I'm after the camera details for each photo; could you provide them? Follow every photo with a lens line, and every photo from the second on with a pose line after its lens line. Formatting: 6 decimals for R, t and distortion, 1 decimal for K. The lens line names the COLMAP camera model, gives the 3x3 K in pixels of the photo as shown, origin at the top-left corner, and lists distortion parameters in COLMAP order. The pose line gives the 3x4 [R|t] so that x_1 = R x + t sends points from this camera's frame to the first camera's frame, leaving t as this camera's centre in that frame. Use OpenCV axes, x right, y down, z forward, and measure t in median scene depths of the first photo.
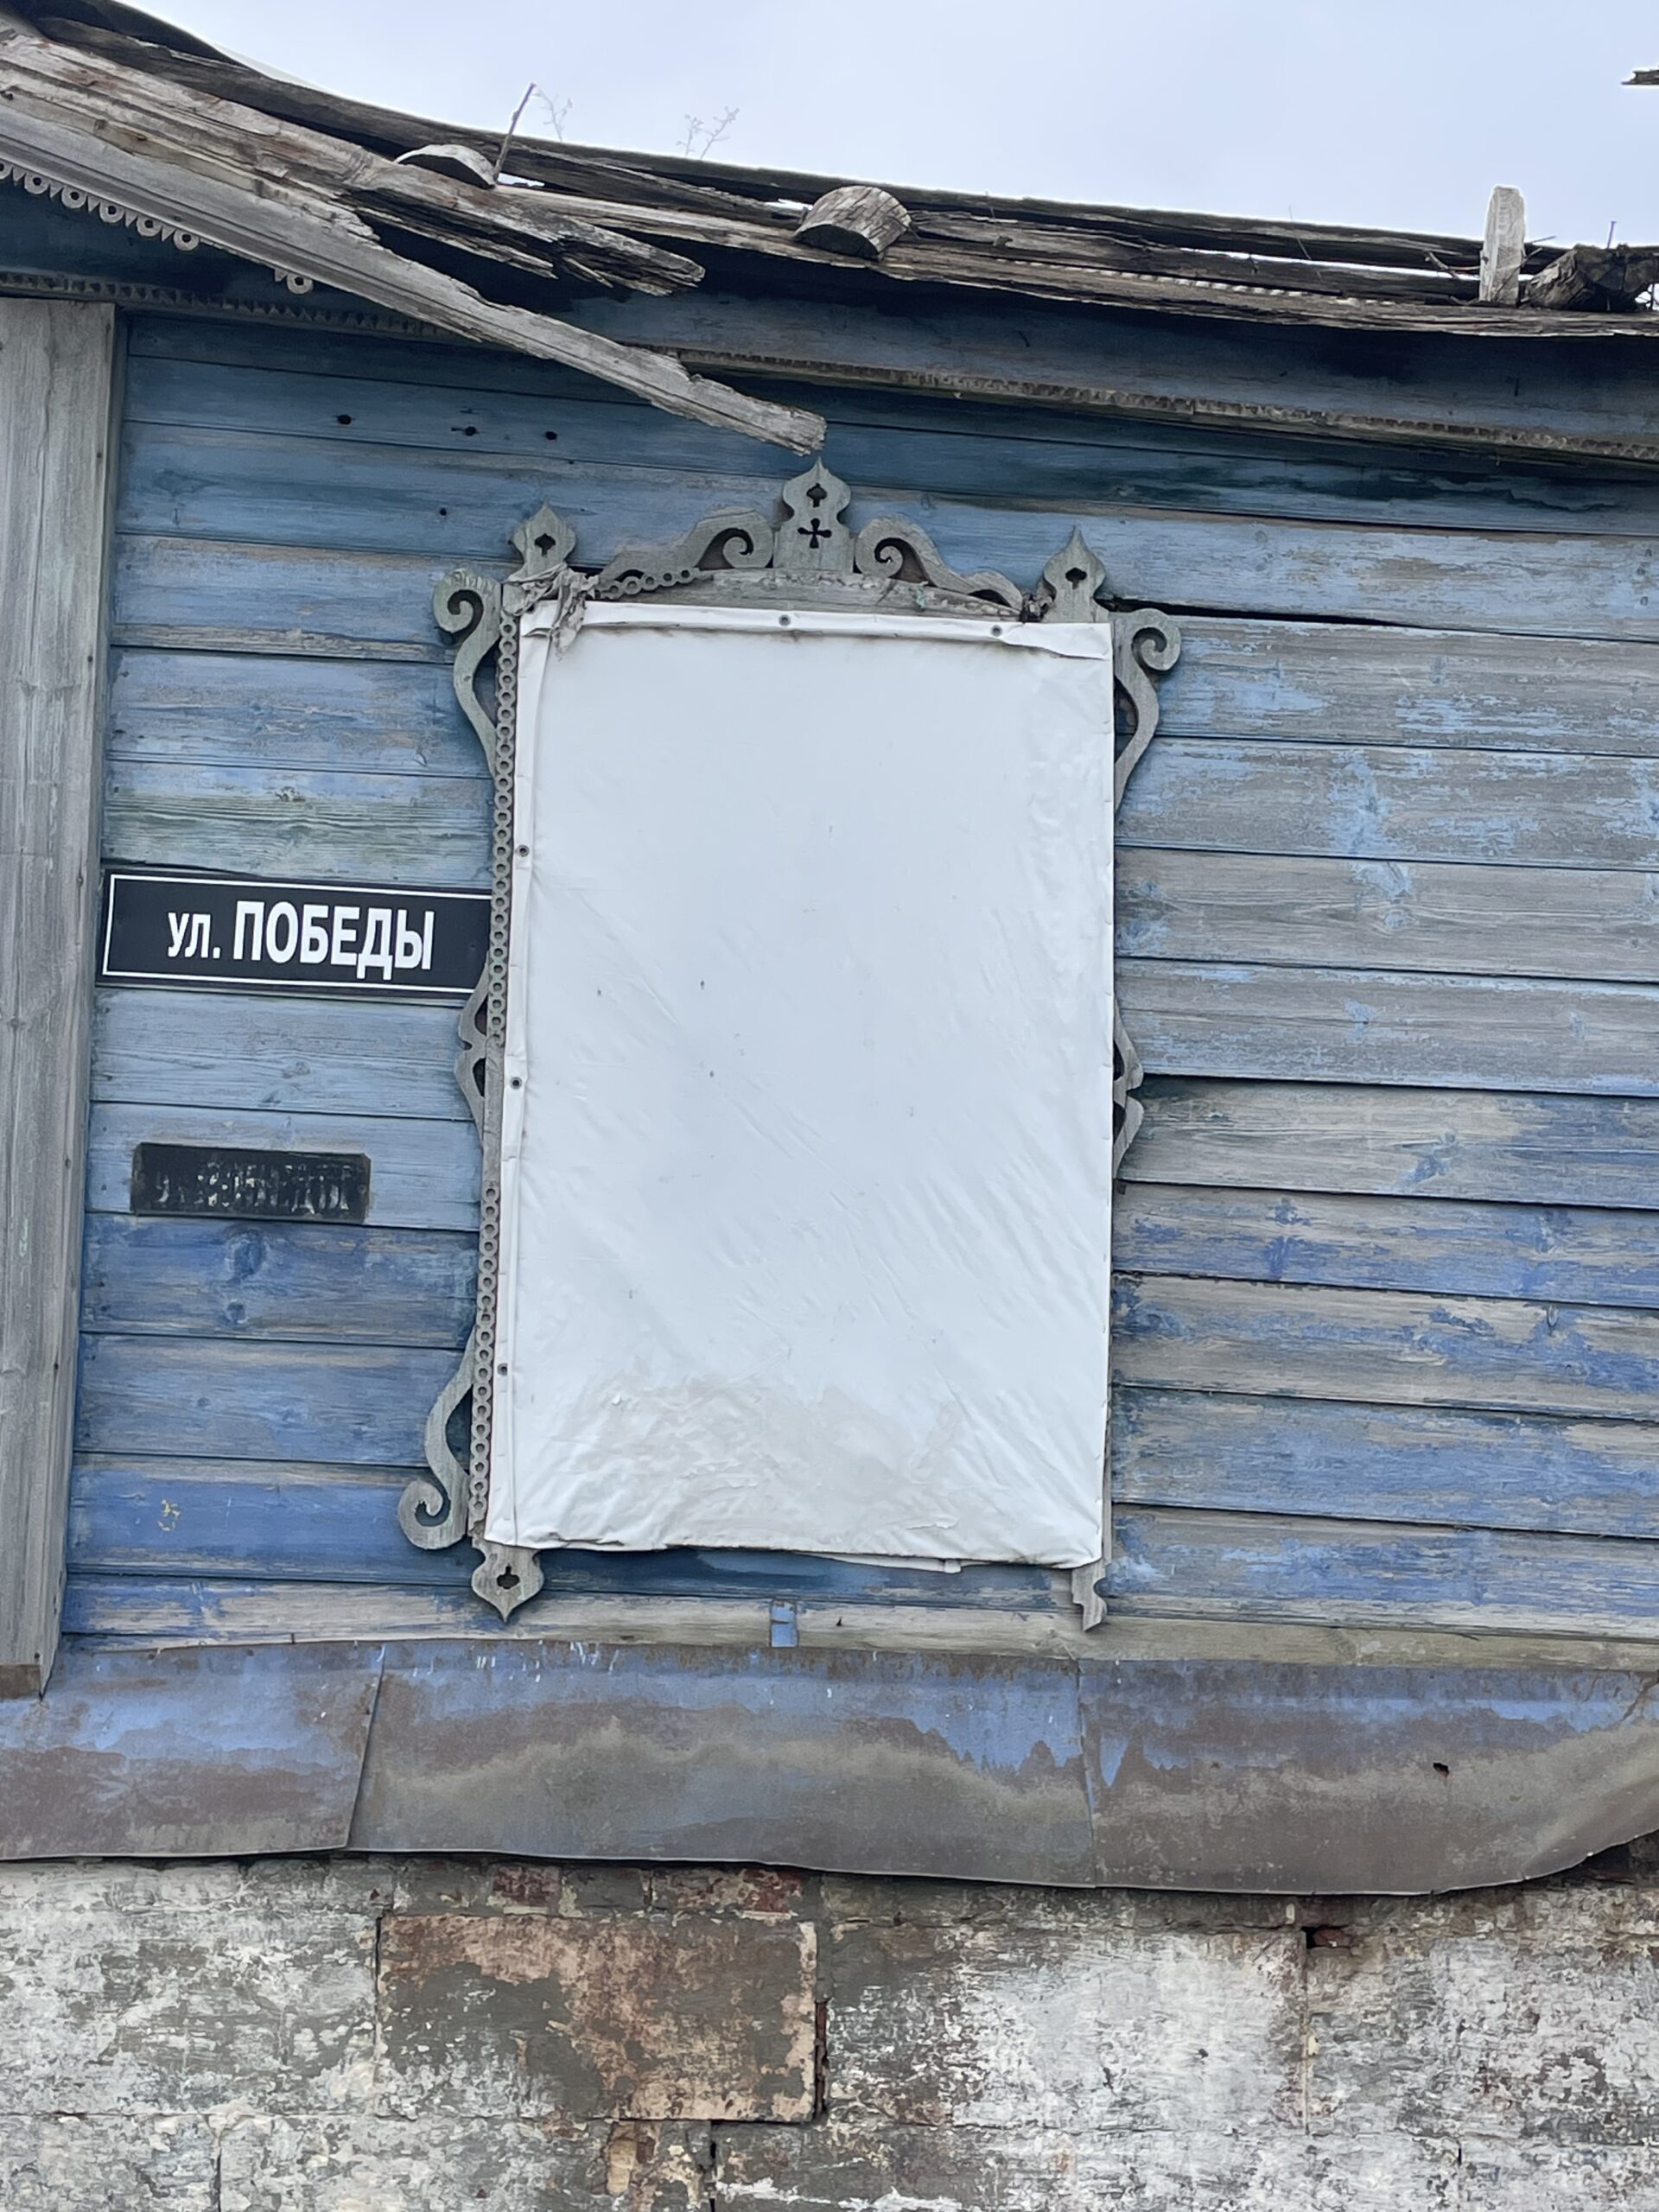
lens RADIAL K [[3316.6, 0, 826.8], [0, 3316.6, 1044.3], [0, 0, 1]] dist [0.144561, -0.411420]
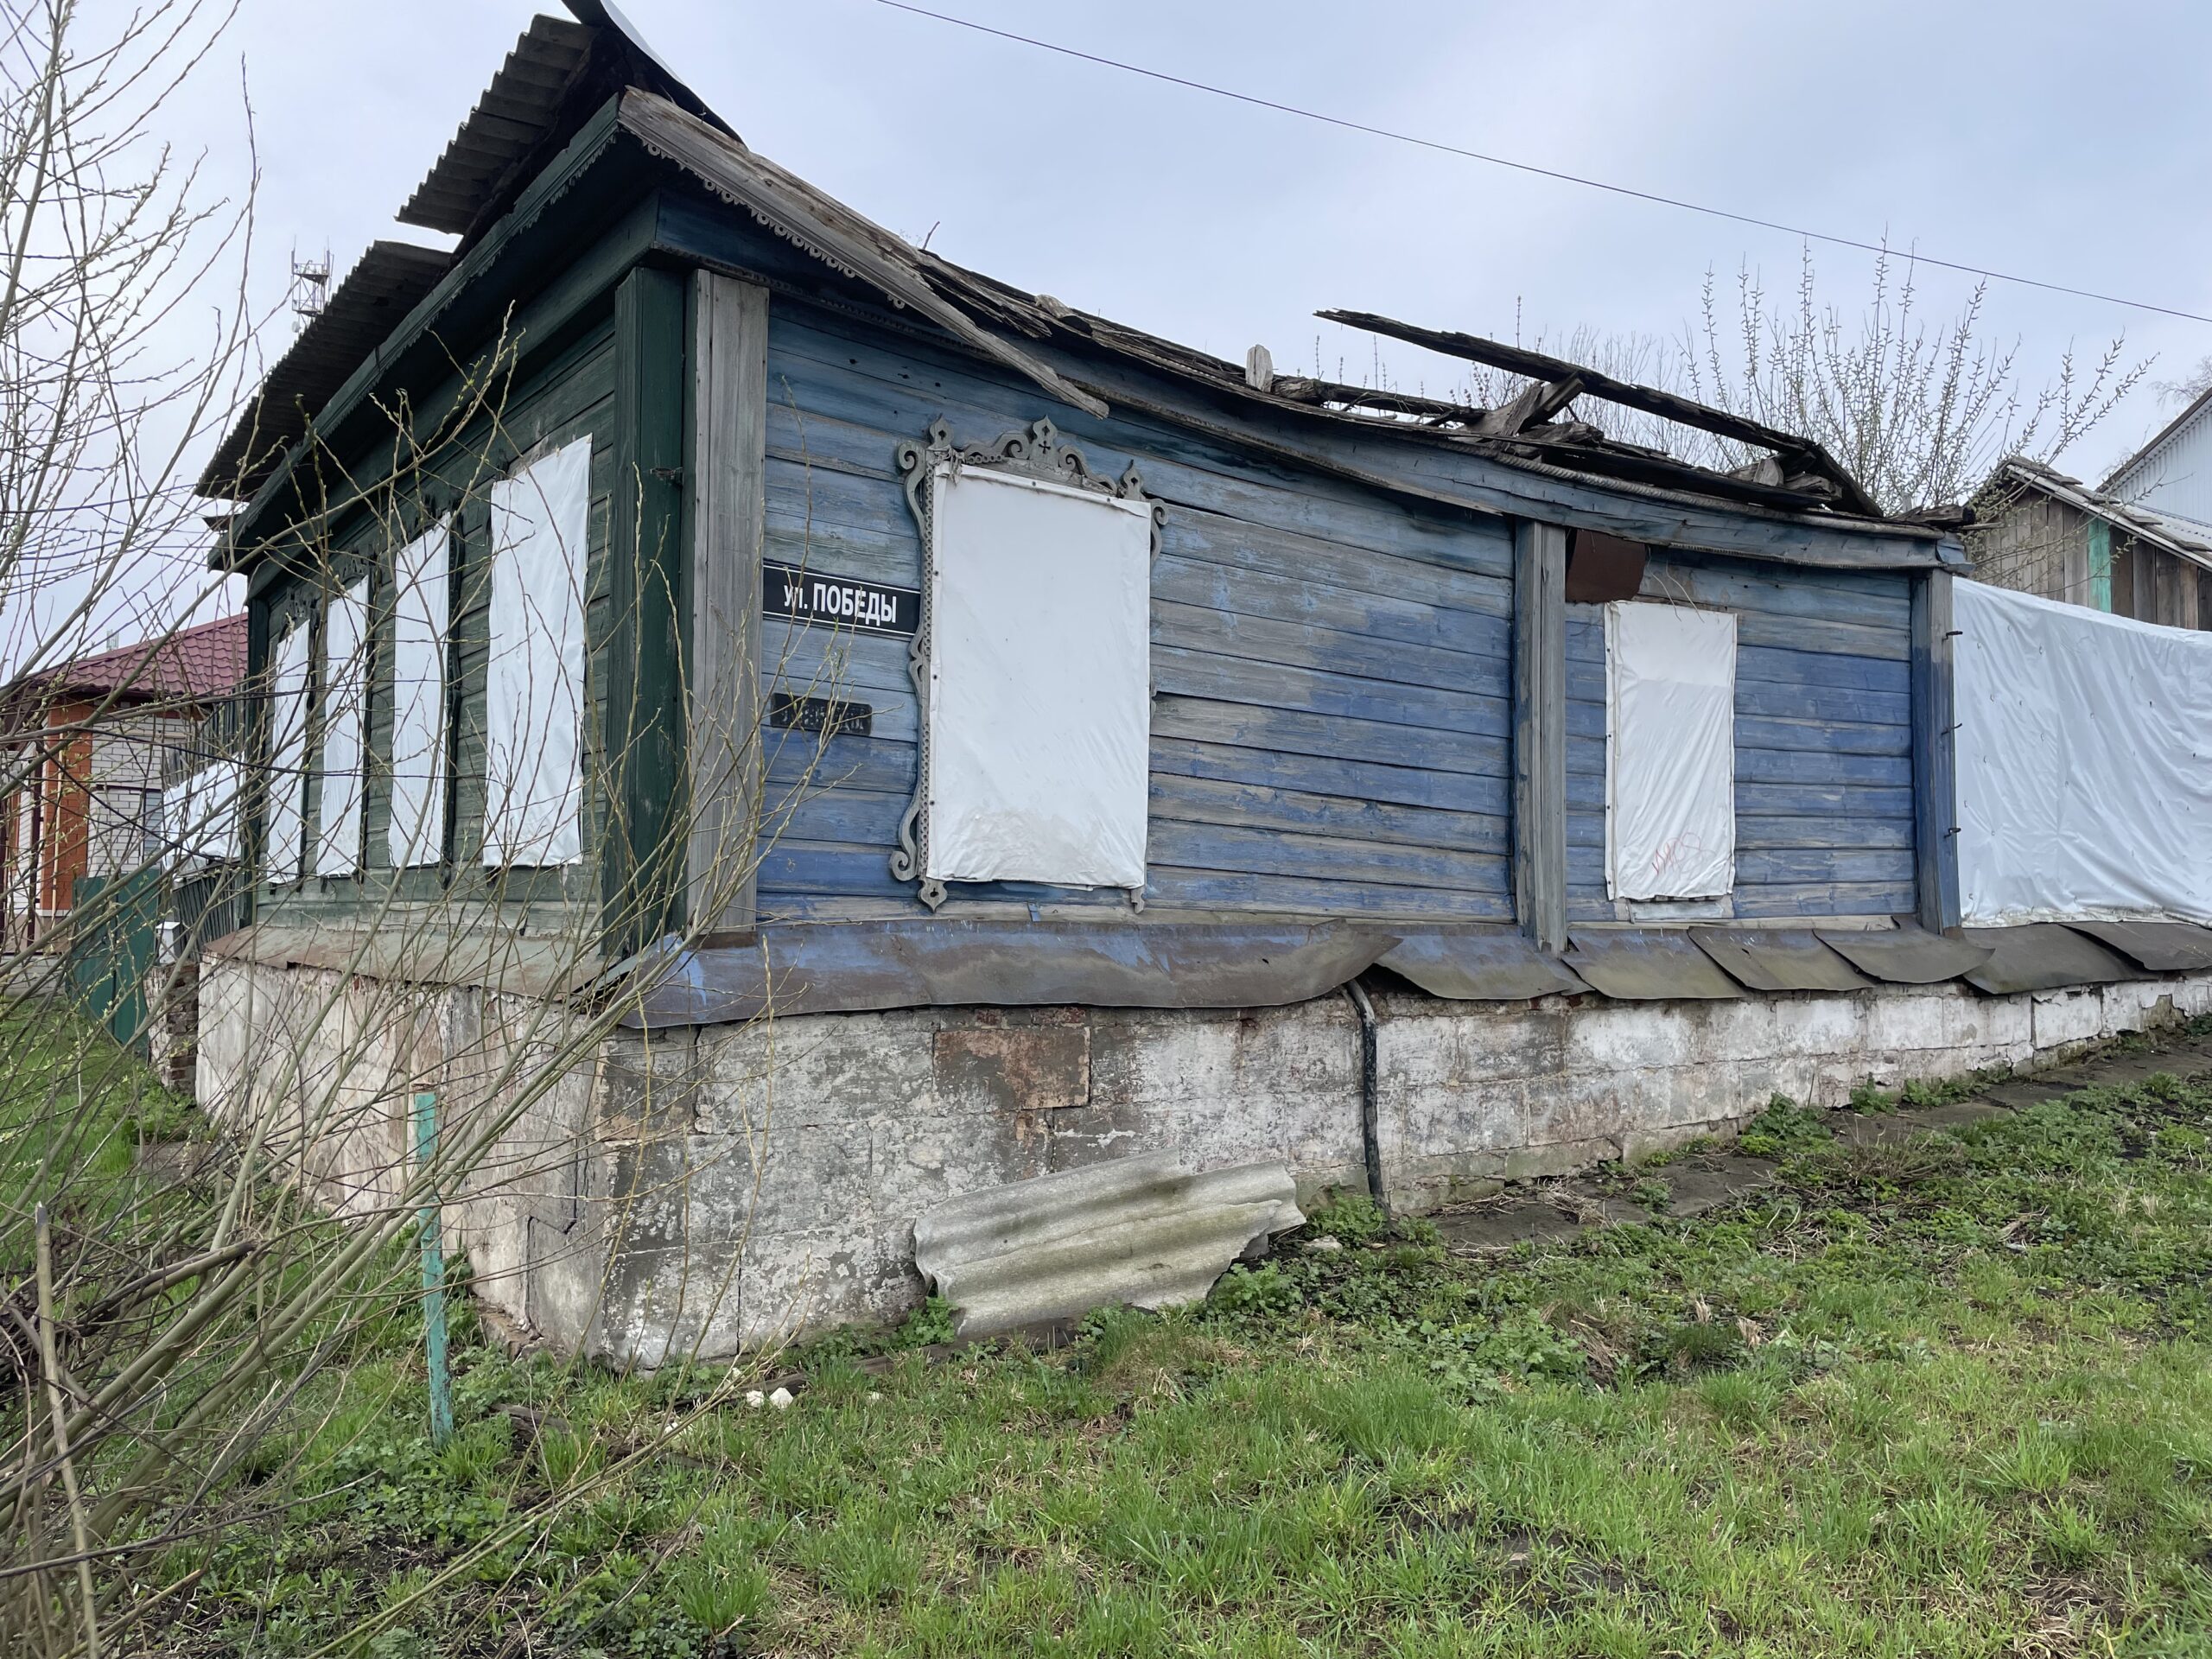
lens RADIAL K [[1704.1, 0, 1106.0], [0, 1704.1, 829.5], [0, 0, 1]] dist [0.072614, -0.001976]
pose [[0.827336, 0.016831, 0.561455, -0.653190], [-0.061185, 0.996304, 0.060292, 0.038256], [-0.558365, -0.084235, 0.825308, -0.030403]]
